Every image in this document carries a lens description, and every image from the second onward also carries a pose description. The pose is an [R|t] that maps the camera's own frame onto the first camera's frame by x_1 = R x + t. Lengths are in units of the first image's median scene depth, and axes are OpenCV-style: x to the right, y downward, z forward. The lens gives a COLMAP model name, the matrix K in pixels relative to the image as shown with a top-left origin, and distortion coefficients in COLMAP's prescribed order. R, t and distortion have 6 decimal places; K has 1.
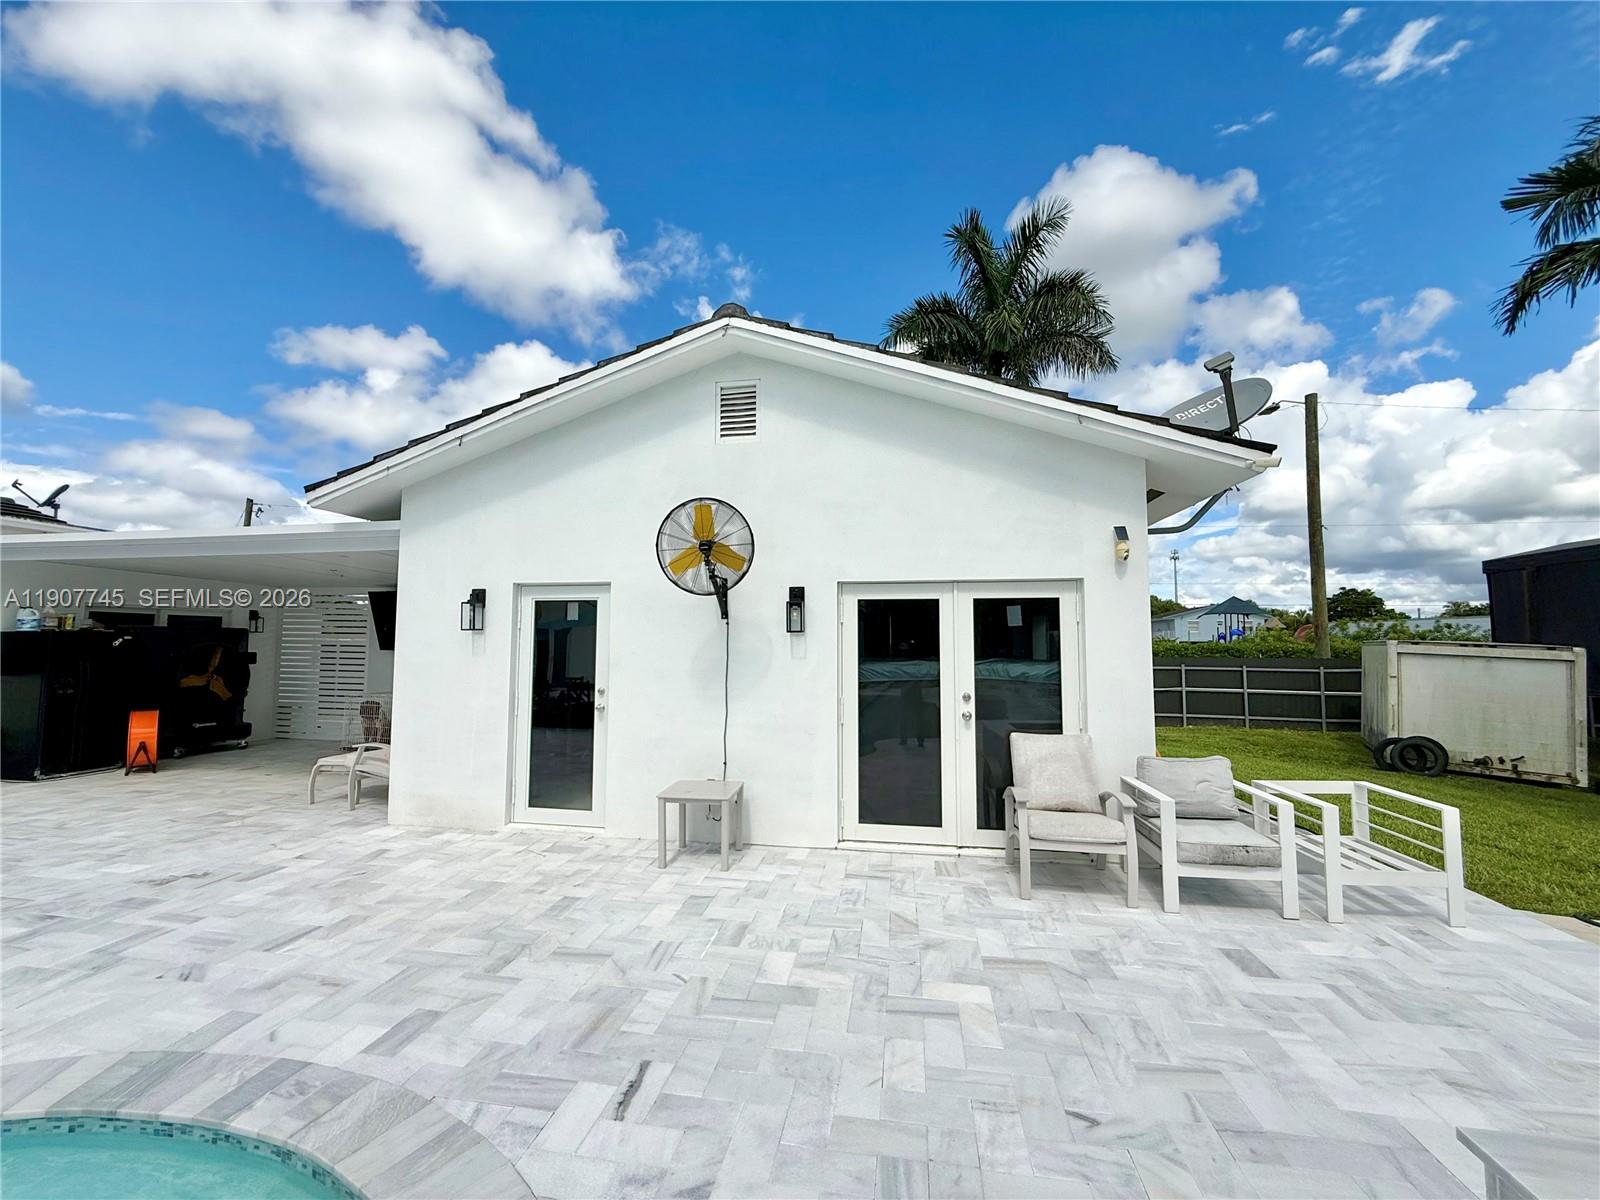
lens RADIAL K [[641.6, 0, 799.8], [0, 641.6, 600.2], [0, 0, 1]] dist [0.000675, -0.000072]
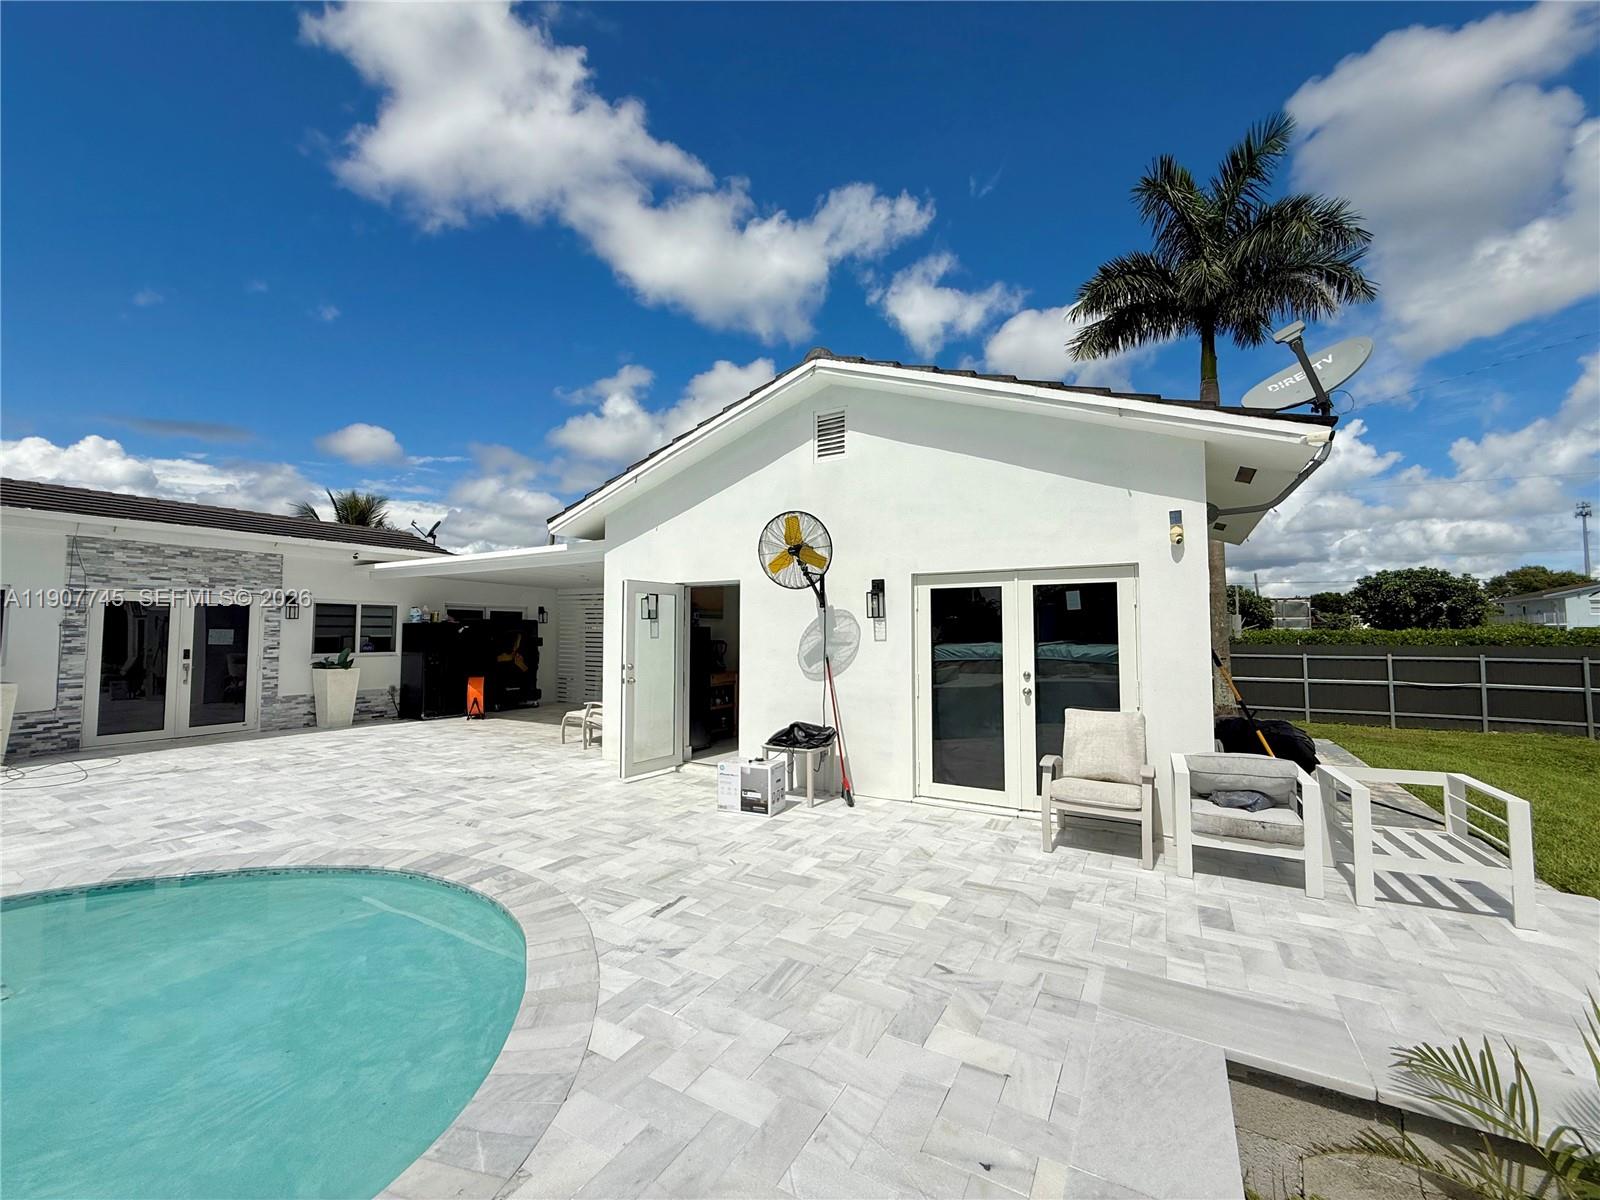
lens RADIAL K [[641.6, 0, 797.3], [0, 641.6, 600.5], [0, 0, 1]] dist [0.000675, -0.000072]
pose [[0.935485, -0.020171, -0.352789, 0.298161], [0.026527, 0.999561, 0.013192, -0.001716], [0.352368, -0.021700, 0.935610, -0.171408]]
